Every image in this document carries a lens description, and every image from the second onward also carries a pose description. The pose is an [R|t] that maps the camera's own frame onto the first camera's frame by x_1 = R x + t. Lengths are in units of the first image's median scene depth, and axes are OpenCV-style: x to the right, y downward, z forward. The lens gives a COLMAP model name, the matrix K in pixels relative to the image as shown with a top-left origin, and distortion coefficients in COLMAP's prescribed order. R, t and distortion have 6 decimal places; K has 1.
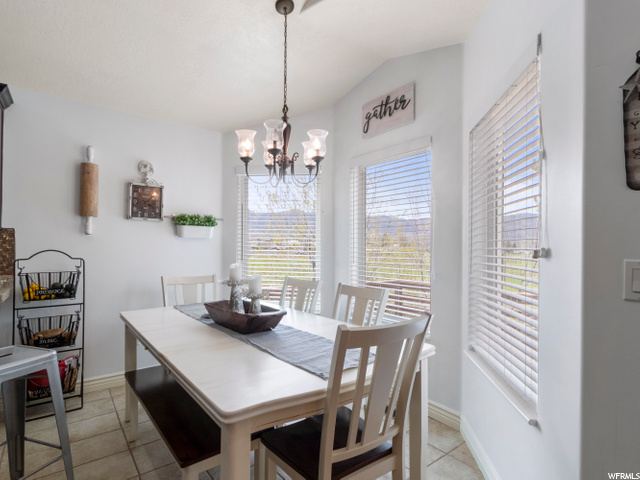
lens RADIAL K [[336.6, 0, 322.7], [0, 336.6, 245.8], [0, 0, 1]] dist [0.001053, -0.000237]
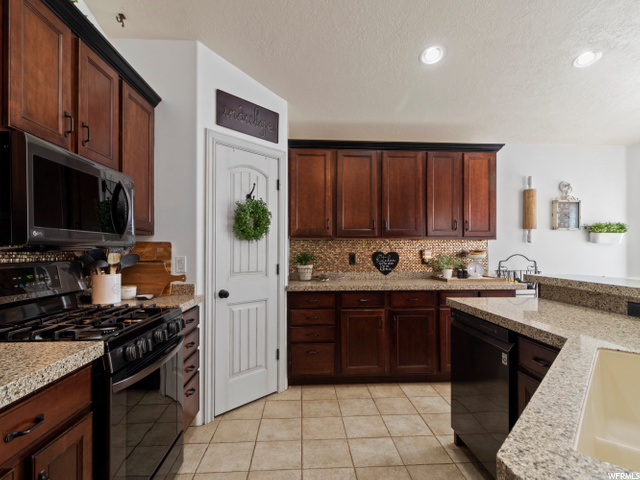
lens RADIAL K [[336.6, 0, 322.7], [0, 336.6, 245.8], [0, 0, 1]] dist [0.001053, -0.000237]
pose [[0.824284, -0.015884, -0.565953, -0.631356], [0.010063, 0.999859, -0.013407, -0.011644], [0.566087, 0.005356, 0.824328, -0.575840]]
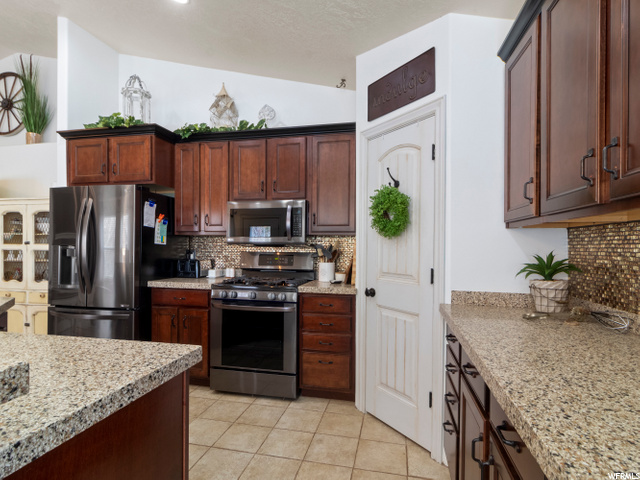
lens RADIAL K [[336.6, 0, 322.7], [0, 336.6, 245.8], [0, 0, 1]] dist [0.001053, -0.000237]
pose [[-0.765529, -0.011811, -0.643293, -0.700182], [-0.010776, 0.999927, -0.005535, -0.013461], [0.643311, 0.002695, -0.765600, 0.633285]]
